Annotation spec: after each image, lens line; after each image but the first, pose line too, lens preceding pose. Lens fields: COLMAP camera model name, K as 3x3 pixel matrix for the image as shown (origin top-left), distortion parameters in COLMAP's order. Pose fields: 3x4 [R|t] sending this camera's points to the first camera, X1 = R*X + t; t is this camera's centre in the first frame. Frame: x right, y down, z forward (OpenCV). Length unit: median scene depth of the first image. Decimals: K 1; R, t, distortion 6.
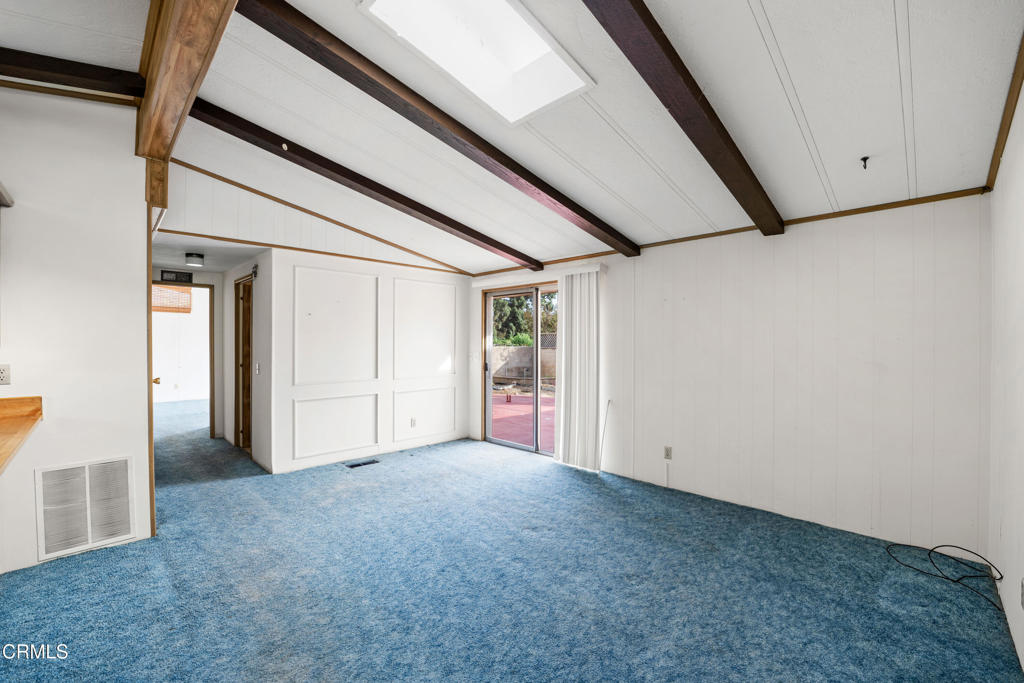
lens RADIAL K [[426.6, 0, 510.4], [0, 426.6, 341.9], [0, 0, 1]] dist [-0.026134, 0.000214]
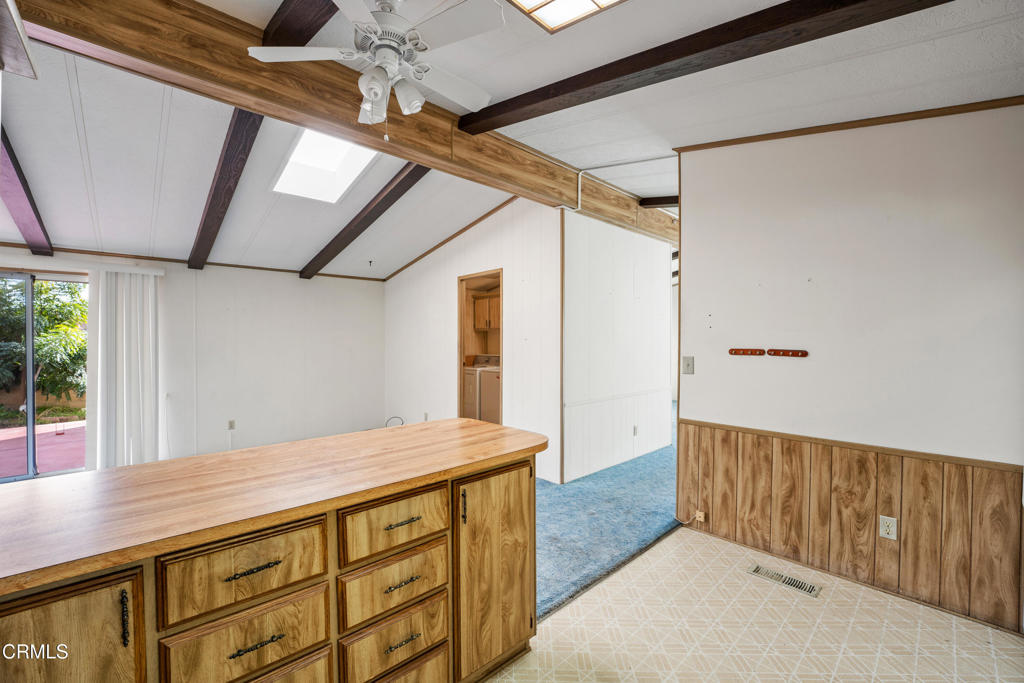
lens RADIAL K [[417.1, 0, 508.9], [0, 417.1, 342.8], [0, 0, 1]] dist [-0.031973, 0.003838]
pose [[0.037571, -0.007046, 0.999269, -1.162983], [0.003850, 0.999969, 0.006906, 0.000337], [-0.999287, 0.003587, 0.037597, 0.114828]]
